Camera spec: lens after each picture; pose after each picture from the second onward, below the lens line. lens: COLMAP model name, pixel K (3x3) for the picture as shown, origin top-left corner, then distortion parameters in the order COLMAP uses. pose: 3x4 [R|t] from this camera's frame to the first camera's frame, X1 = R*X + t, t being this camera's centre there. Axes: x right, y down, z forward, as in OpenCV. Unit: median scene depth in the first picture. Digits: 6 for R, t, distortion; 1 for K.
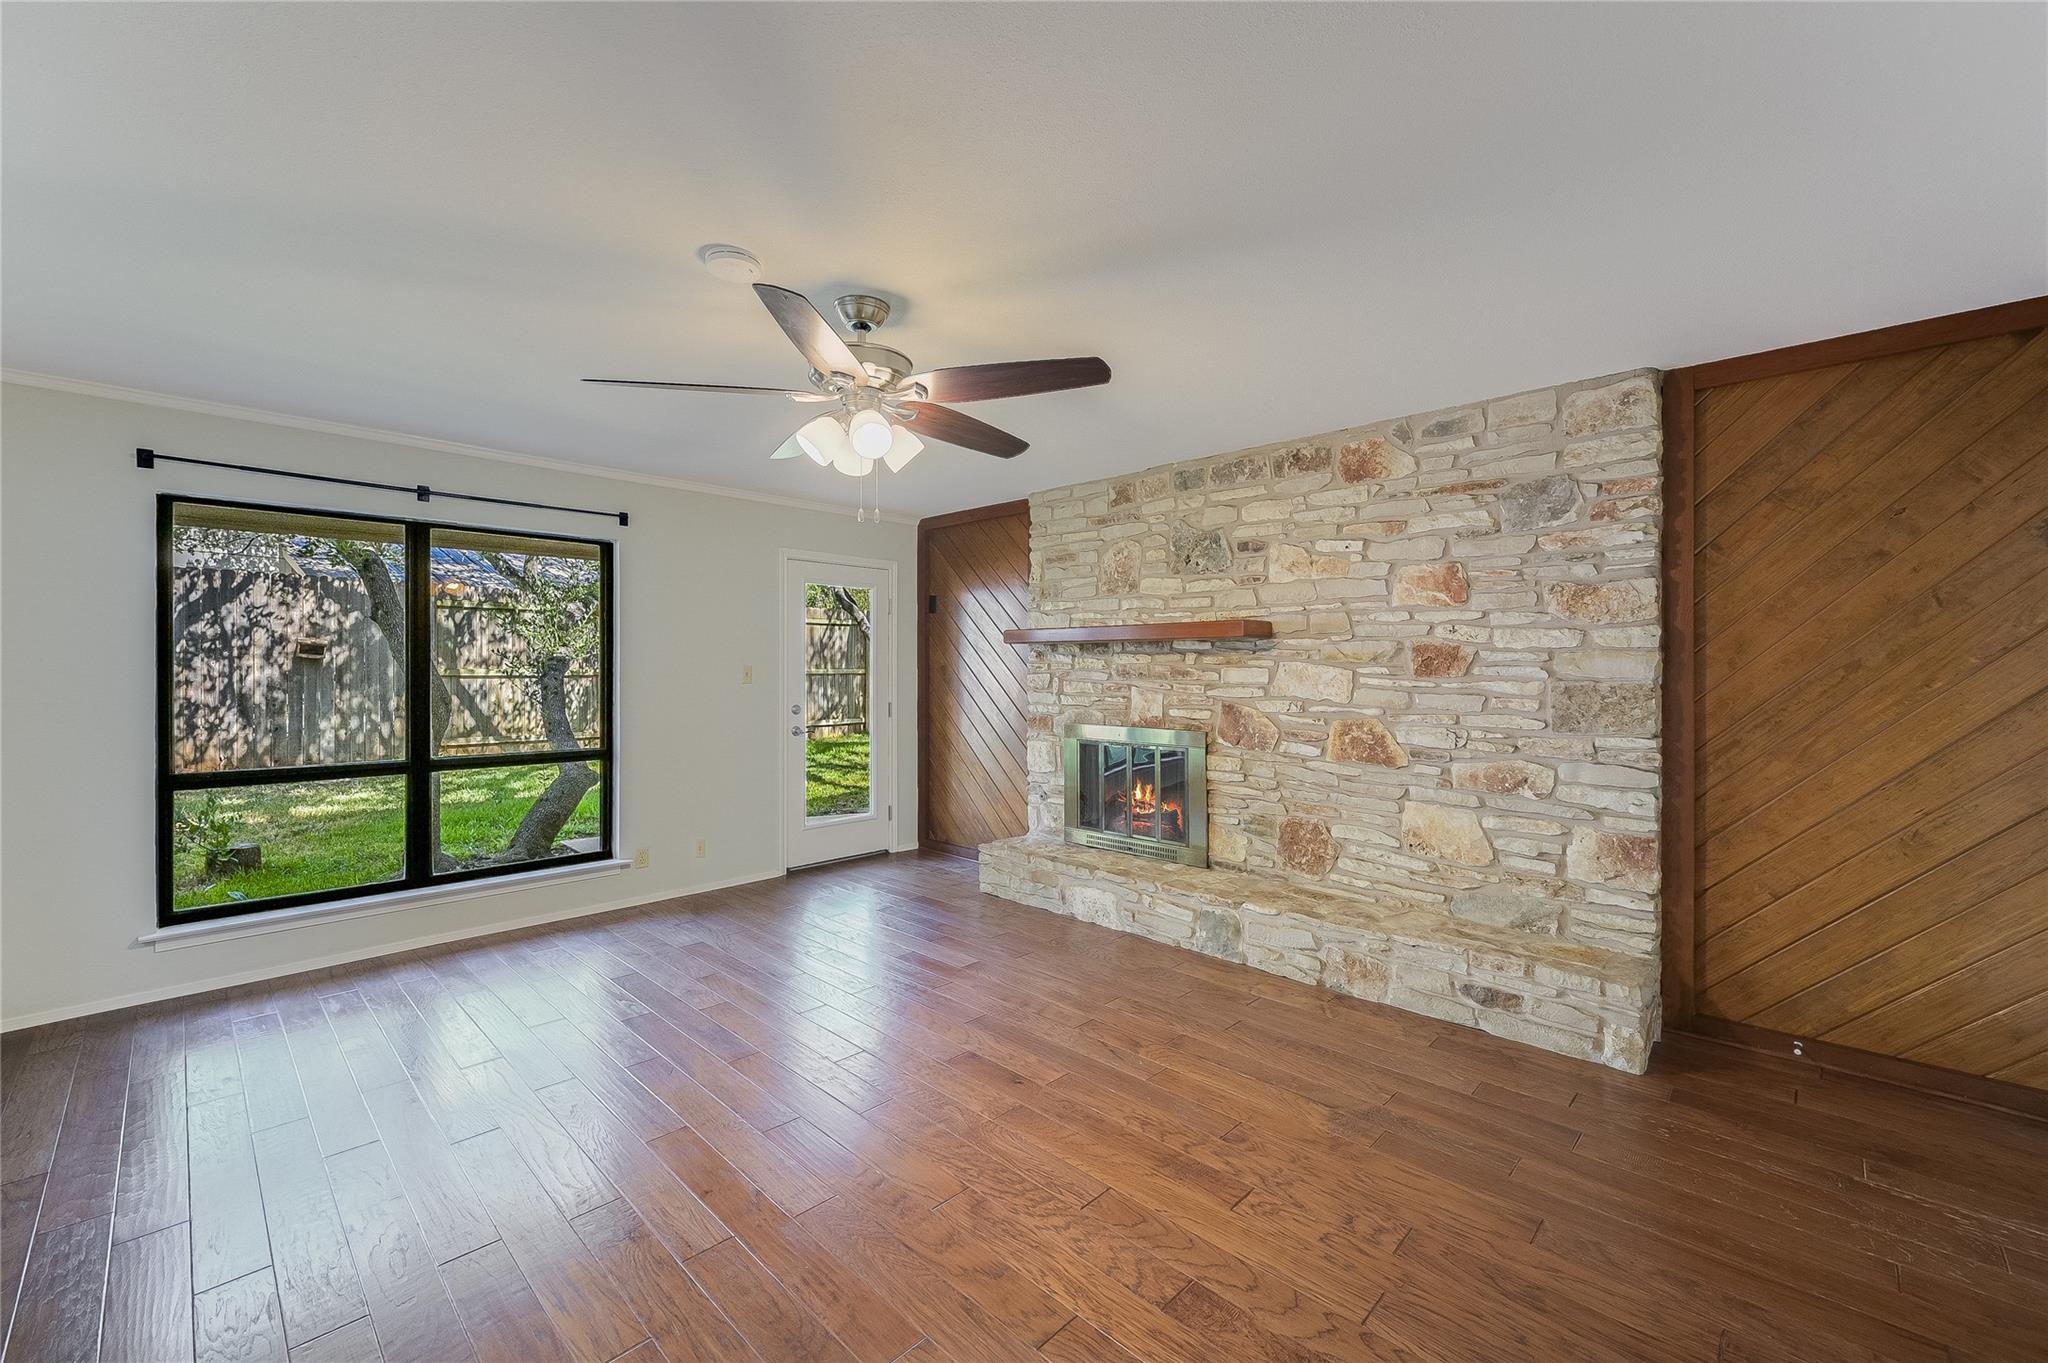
lens RADIAL K [[809.8, 0, 1015.9], [0, 809.8, 669.2], [0, 0, 1]] dist [-0.003355, -0.000271]
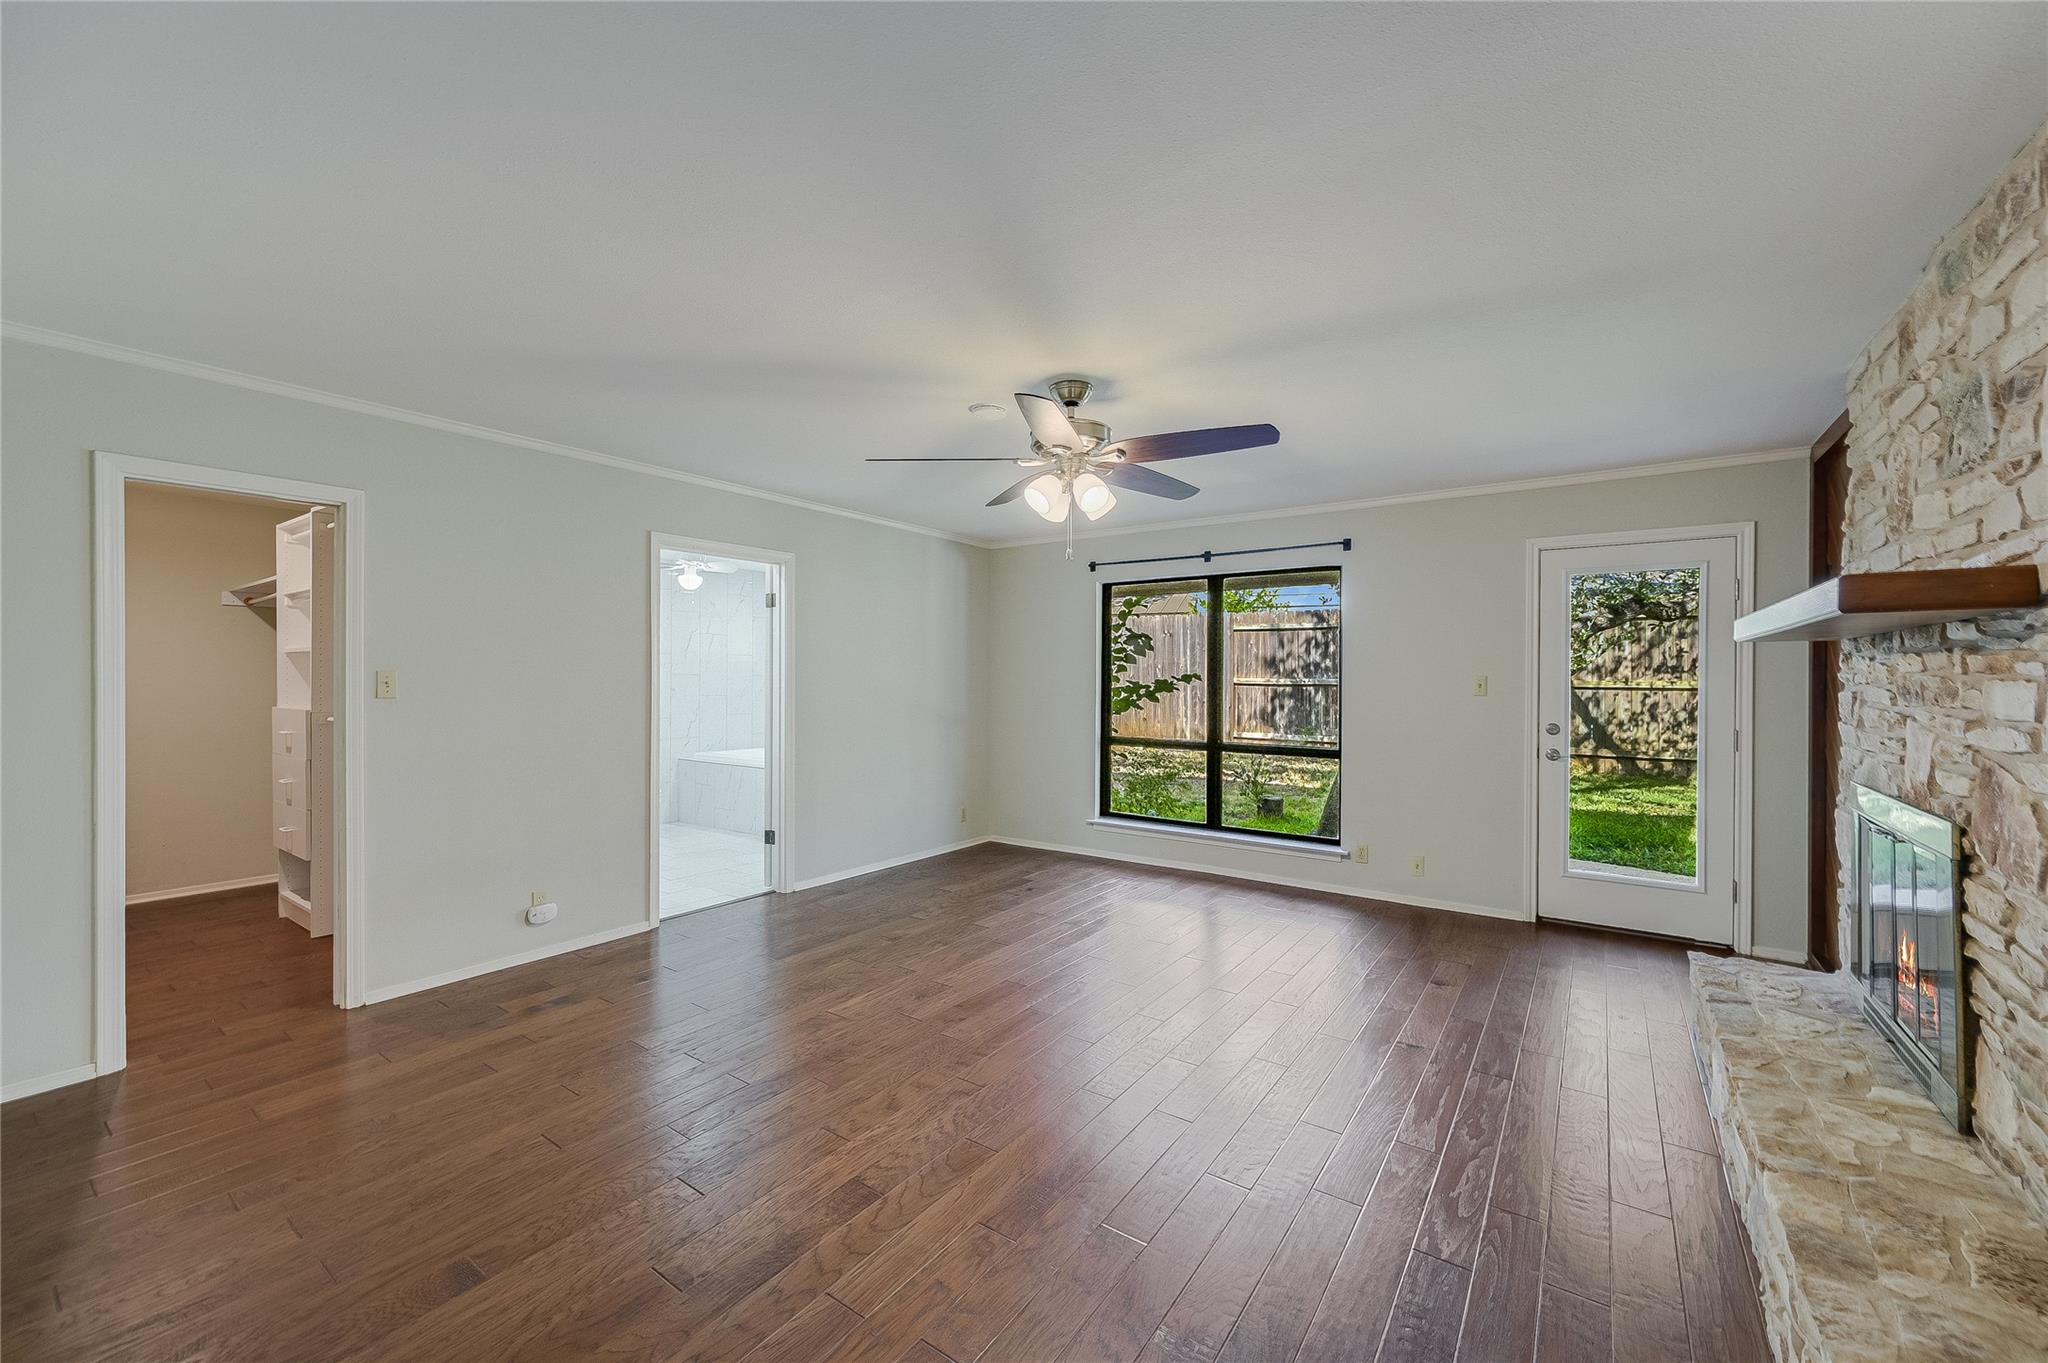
lens RADIAL K [[808.3, 0, 1024.0], [0, 808.3, 681.5], [0, 0, 1]] dist [0.000680, 0.000154]
pose [[0.156859, 0.008908, -0.987581, 0.621847], [-0.001266, 0.999960, 0.008818, -0.007368], [0.987620, -0.000133, 0.156864, 0.442741]]
